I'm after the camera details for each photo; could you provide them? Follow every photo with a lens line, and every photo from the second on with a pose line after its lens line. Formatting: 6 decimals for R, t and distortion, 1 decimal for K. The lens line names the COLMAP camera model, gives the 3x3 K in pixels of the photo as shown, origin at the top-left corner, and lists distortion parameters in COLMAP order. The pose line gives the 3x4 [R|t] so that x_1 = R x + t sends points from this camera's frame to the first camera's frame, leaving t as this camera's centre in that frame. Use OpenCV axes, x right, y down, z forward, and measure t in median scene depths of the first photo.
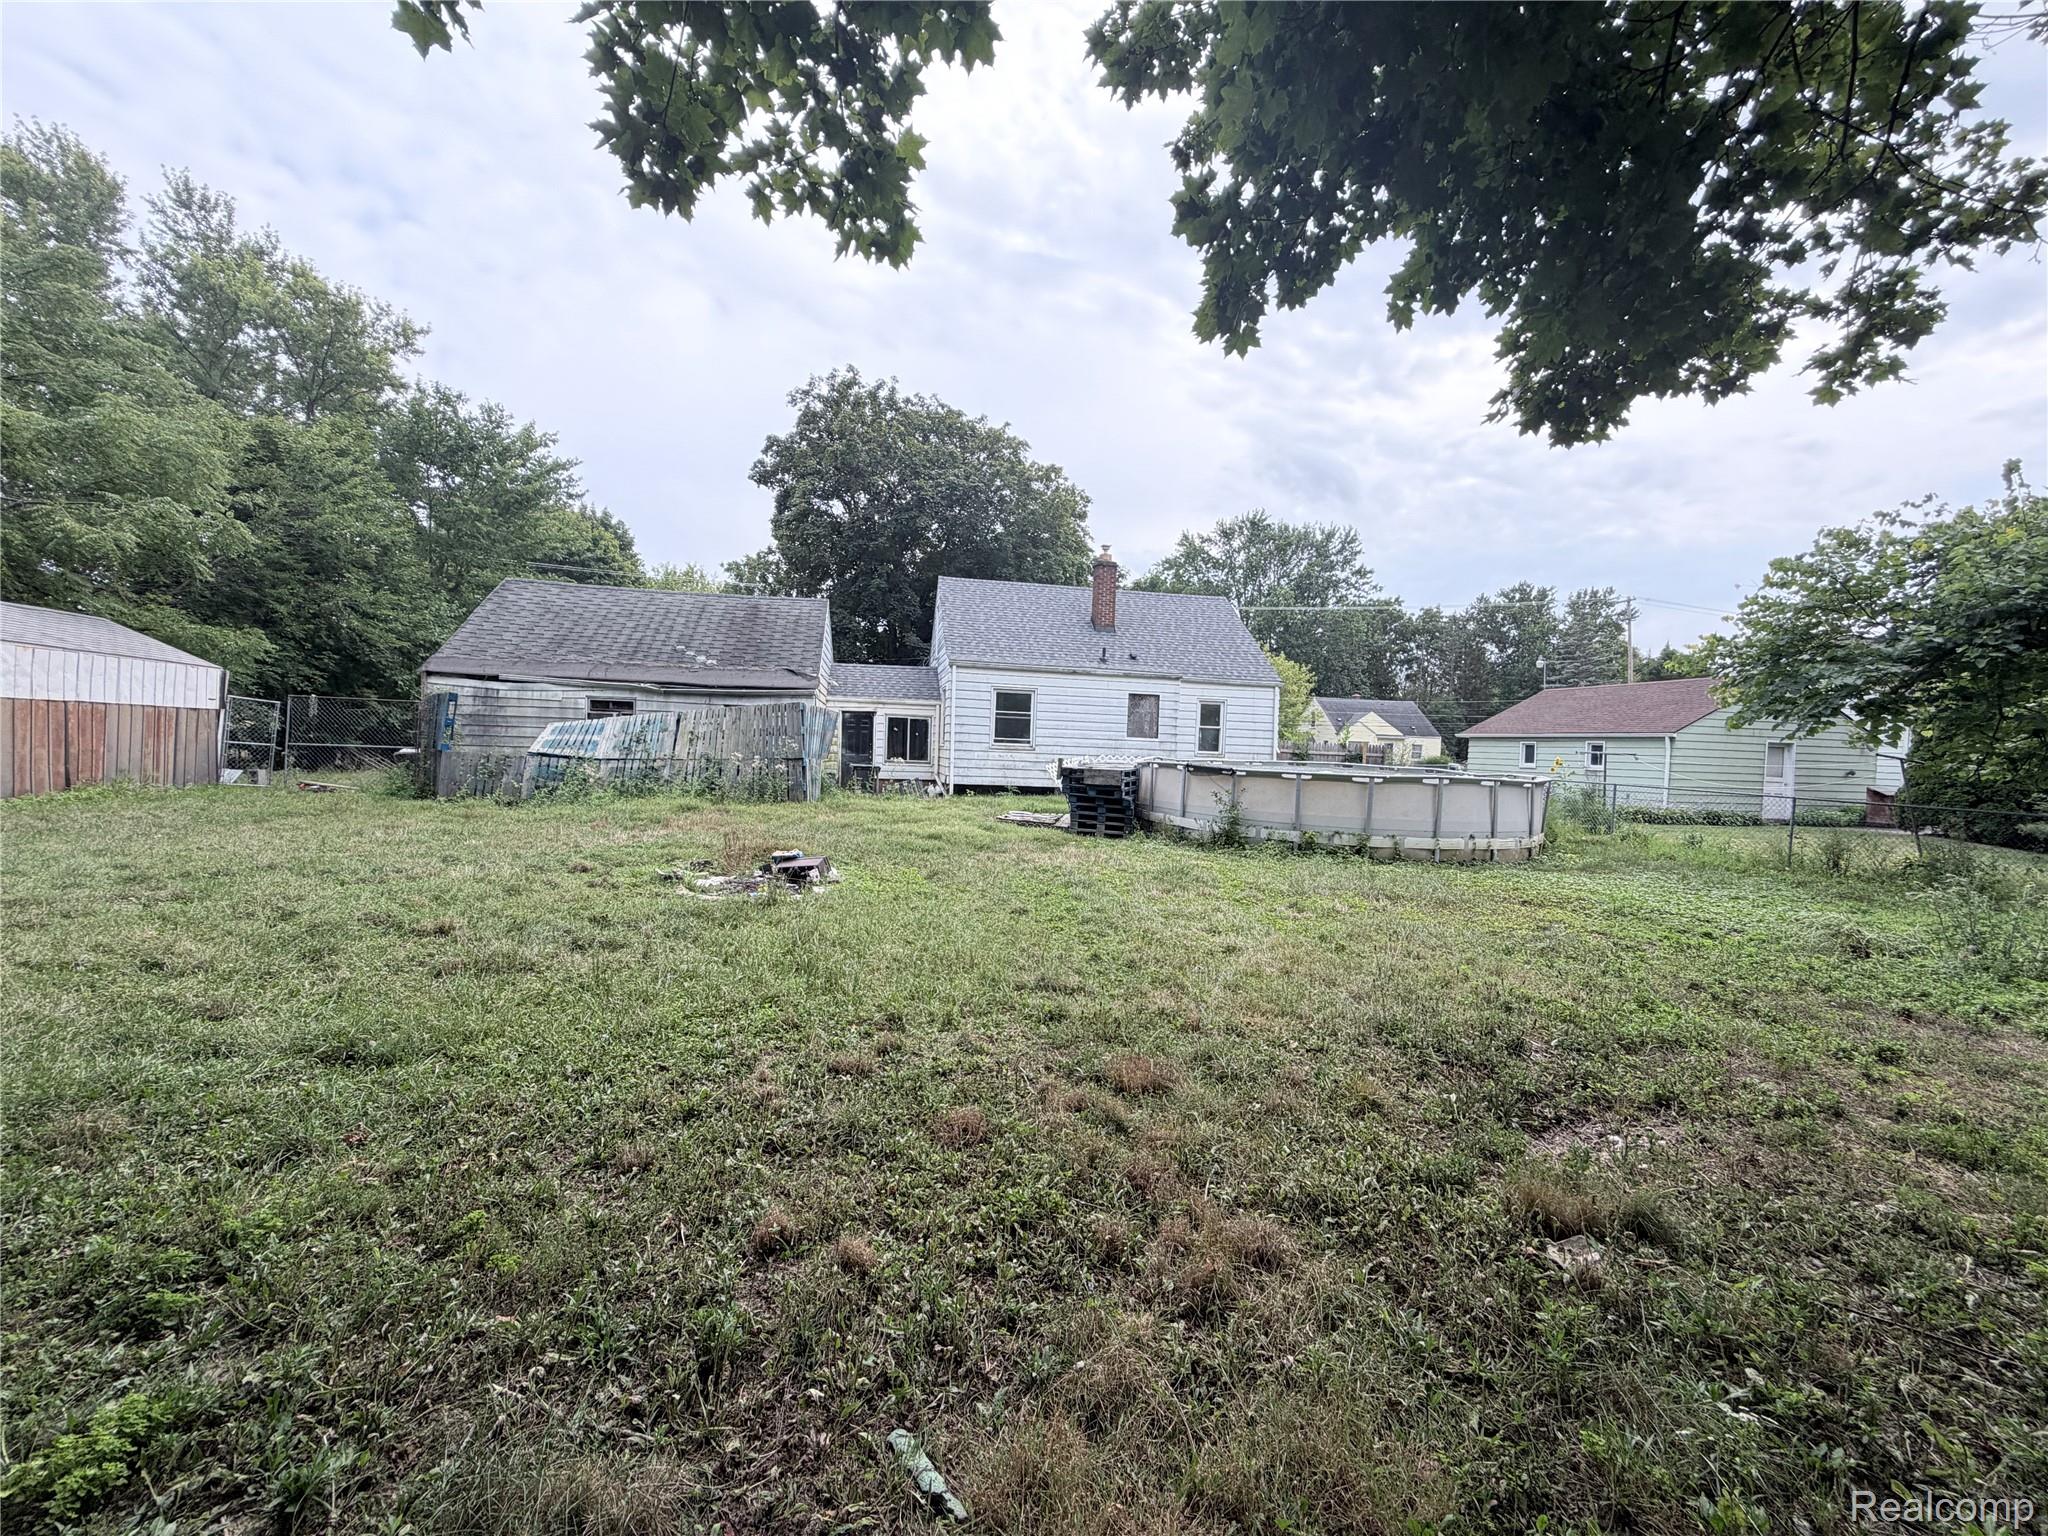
lens RADIAL K [[822.4, 0, 1018.5], [0, 822.4, 770.2], [0, 0, 1]] dist [0.001912, 0.000025]
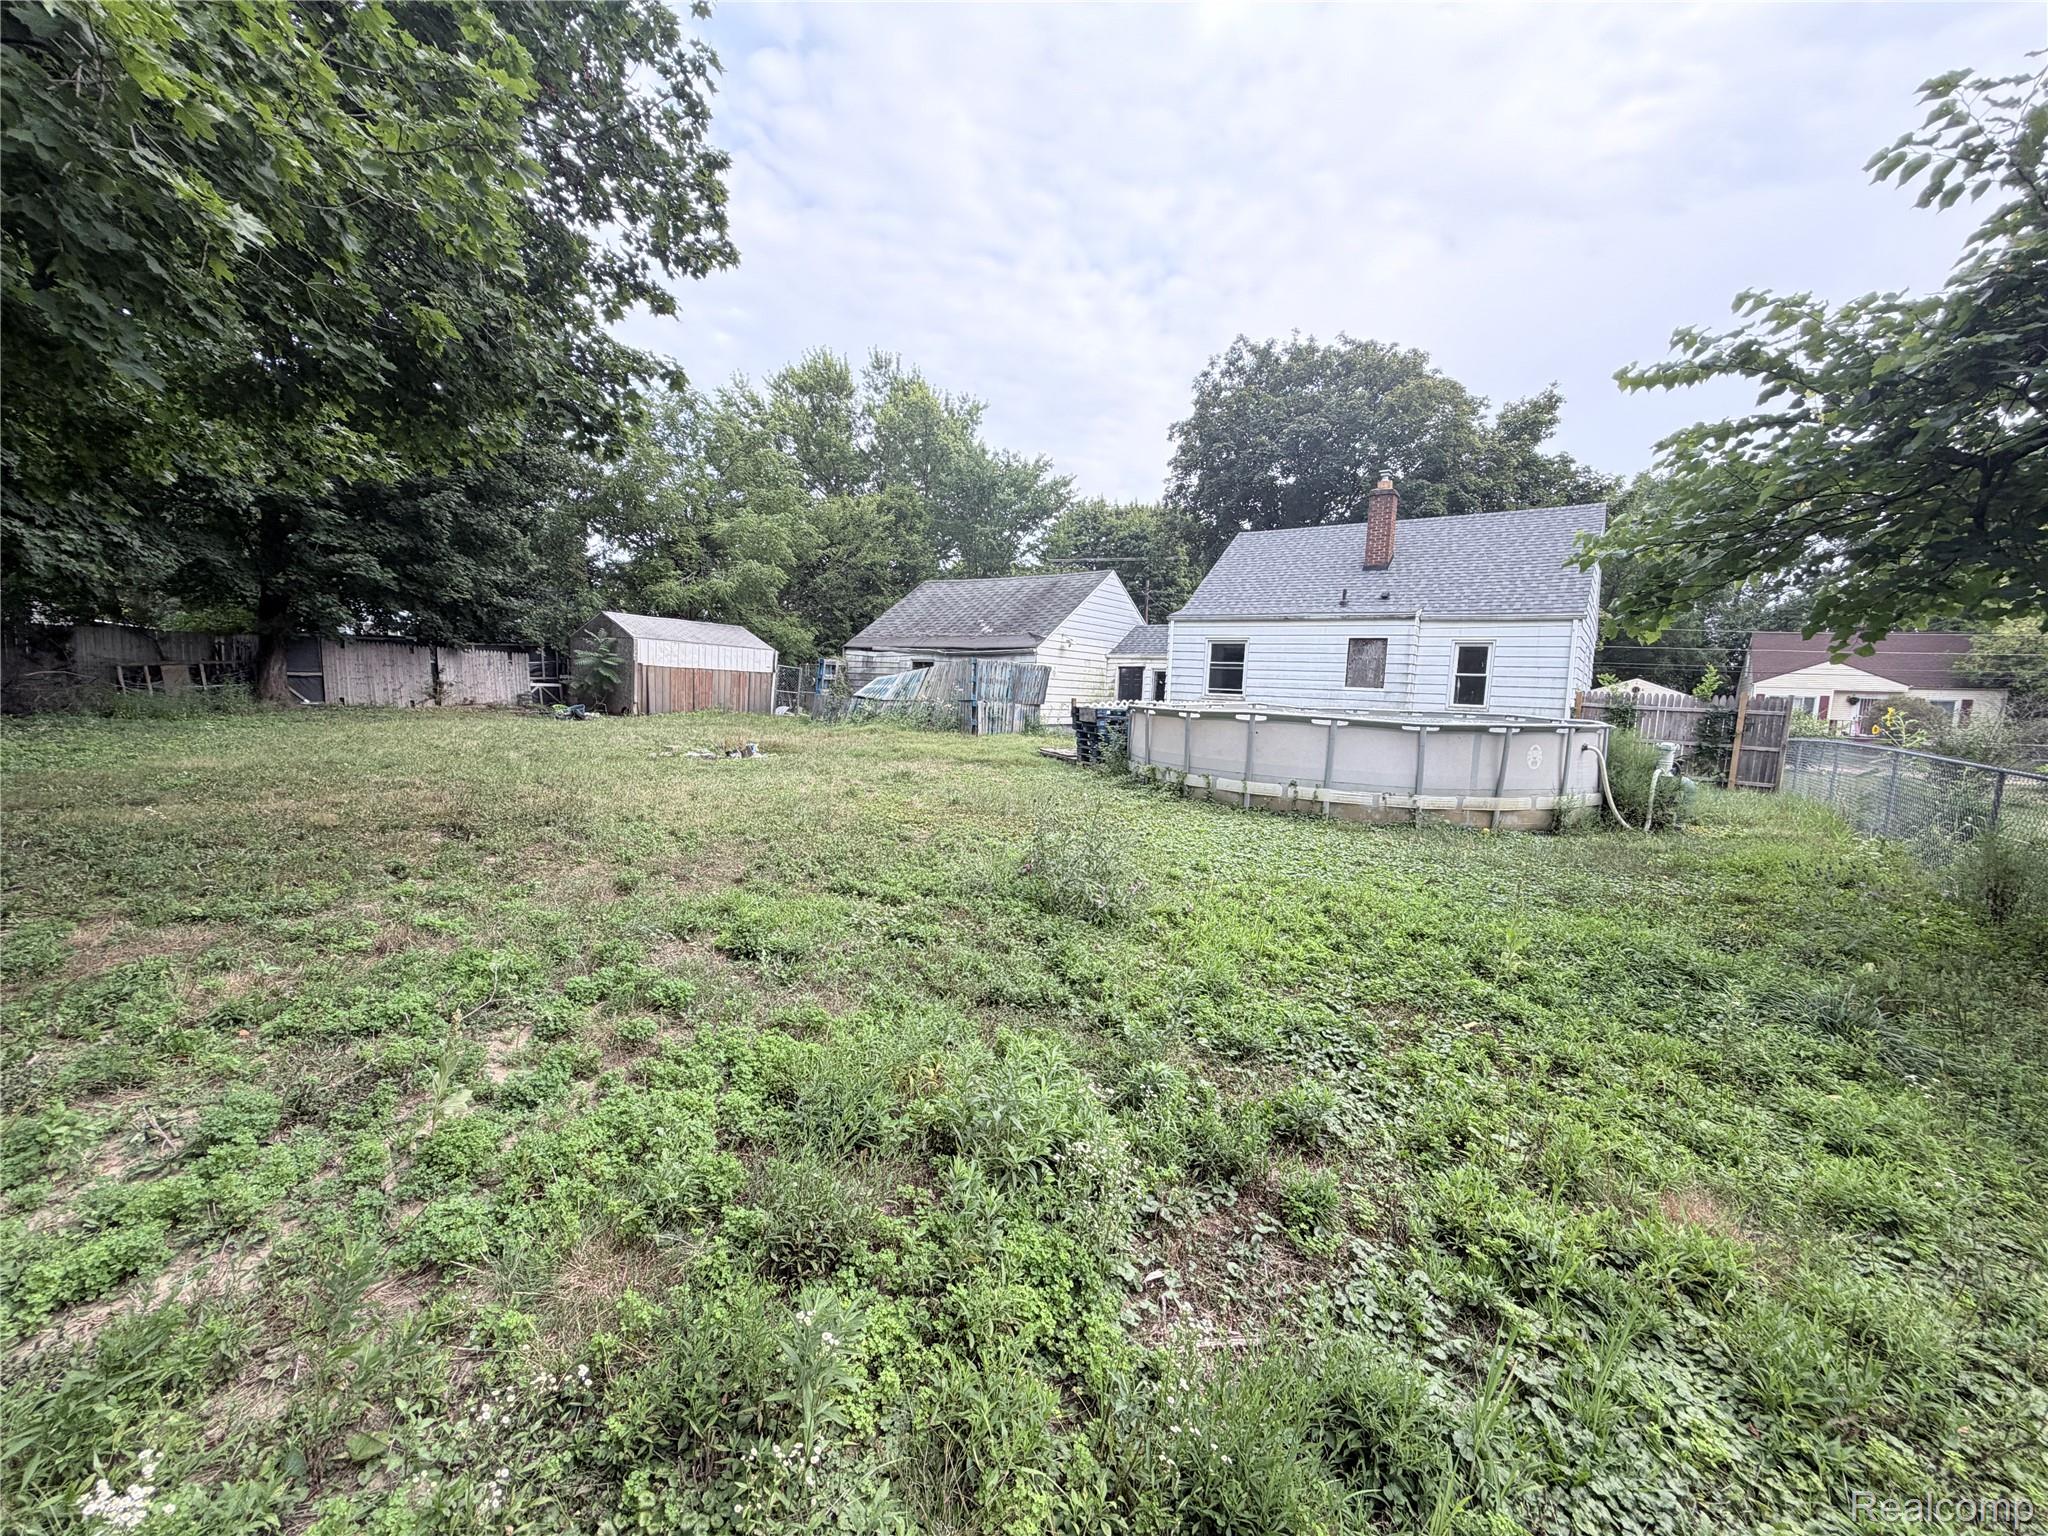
lens RADIAL K [[822.4, 0, 1018.5], [0, 822.4, 770.2], [0, 0, 1]] dist [0.001912, 0.000025]
pose [[0.685303, 0.064888, -0.725362, 0.566620], [-0.038869, 0.997862, 0.052543, 0.018811], [0.727220, -0.007814, 0.686360, 0.113510]]
